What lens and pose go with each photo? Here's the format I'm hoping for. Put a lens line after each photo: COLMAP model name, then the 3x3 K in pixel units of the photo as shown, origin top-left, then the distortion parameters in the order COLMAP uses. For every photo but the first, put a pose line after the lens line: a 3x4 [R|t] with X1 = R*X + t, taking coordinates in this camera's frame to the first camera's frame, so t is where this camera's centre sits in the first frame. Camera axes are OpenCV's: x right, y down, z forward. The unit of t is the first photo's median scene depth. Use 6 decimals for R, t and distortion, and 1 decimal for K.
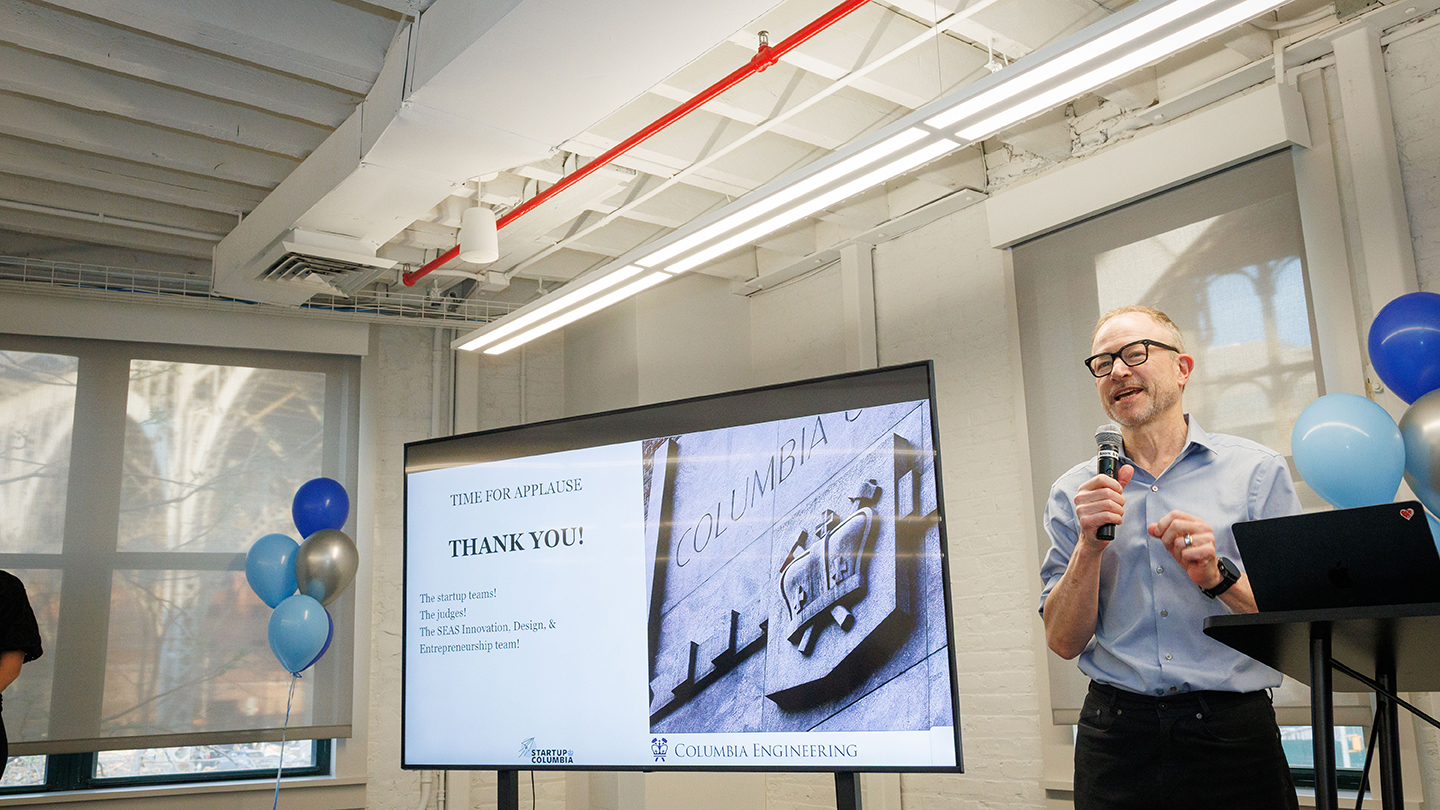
lens RADIAL K [[1229.8, 0, 699.9], [0, 1229.8, 404.3], [0, 0, 1]] dist [-0.005693, 0.001250]
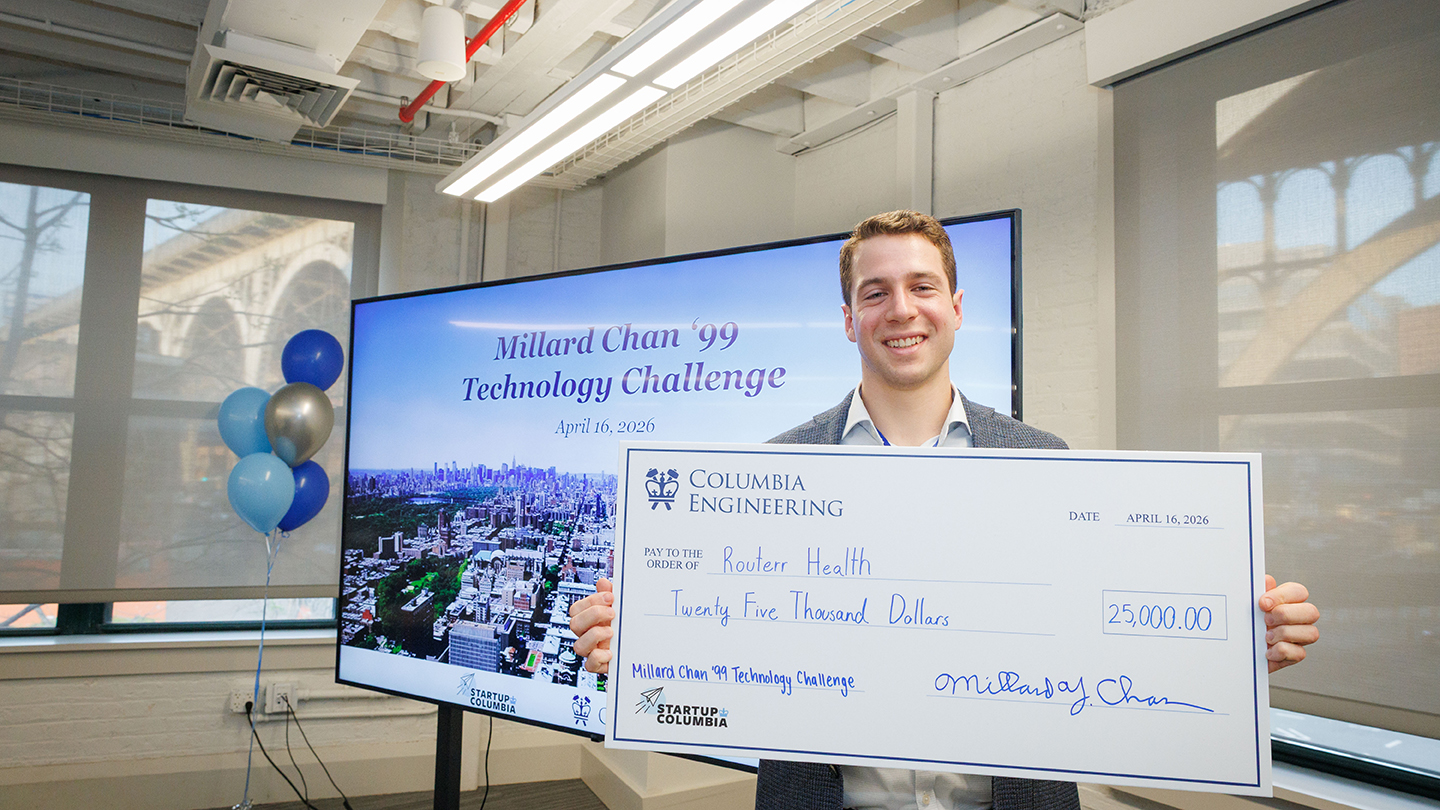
lens RADIAL K [[945.4, 0, 720.0], [0, 945.4, 405.0], [0, 0, 1]] dist [0.004525, 0.001320]
pose [[0.996781, 0.050012, -0.062657, 0.042006], [-0.041035, 0.989699, 0.137158, 0.003099], [0.068872, -0.134146, 0.988565, 0.300610]]
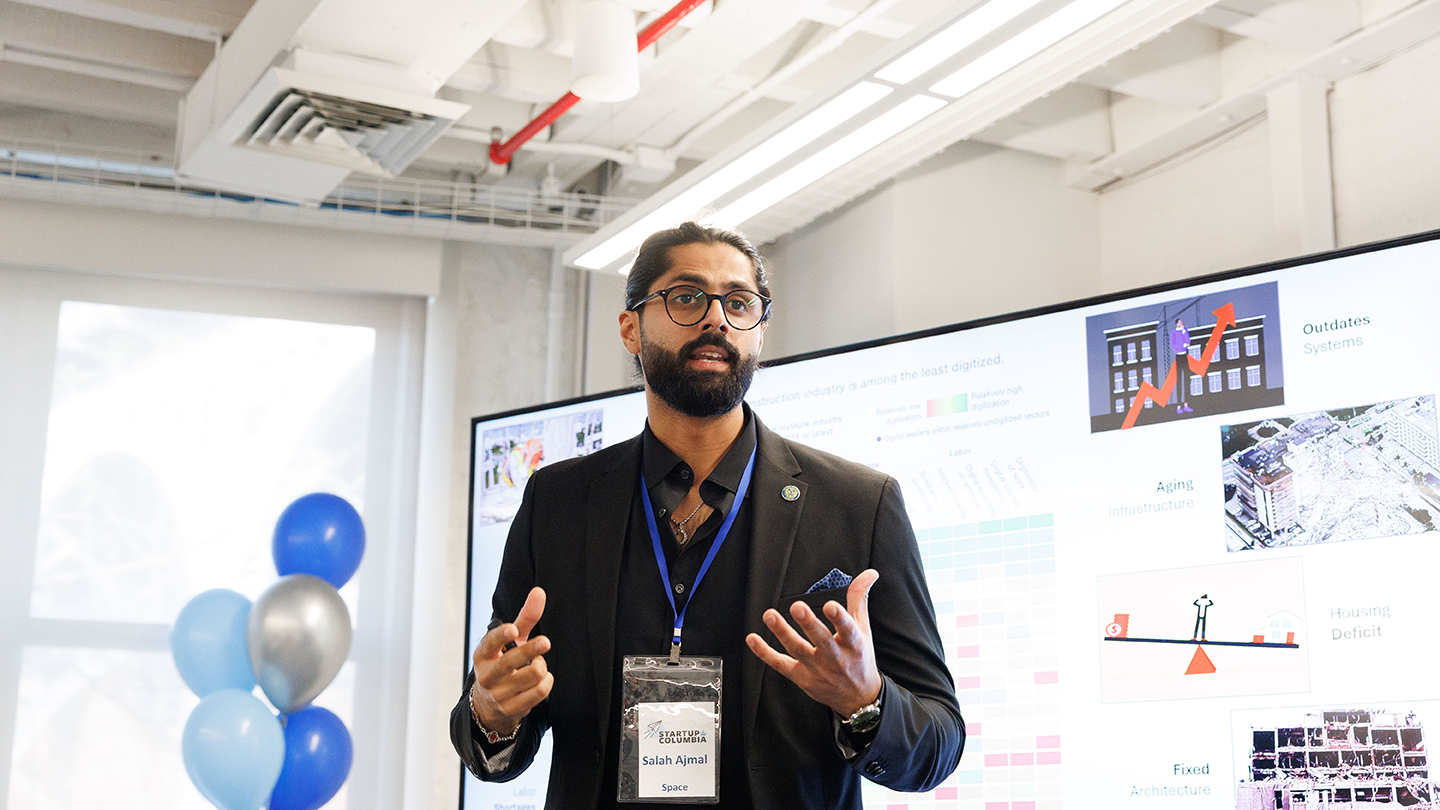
lens RADIAL K [[1977.9, 0, 720.0], [0, 1977.9, 405.0], [0, 0, 1]] dist [0.029103, 0.033212]
pose [[0.987762, 0.006961, -0.155816, 0.012102], [-0.011283, 0.999575, -0.026868, 0.039897], [0.155563, 0.028298, 0.987421, 0.093338]]
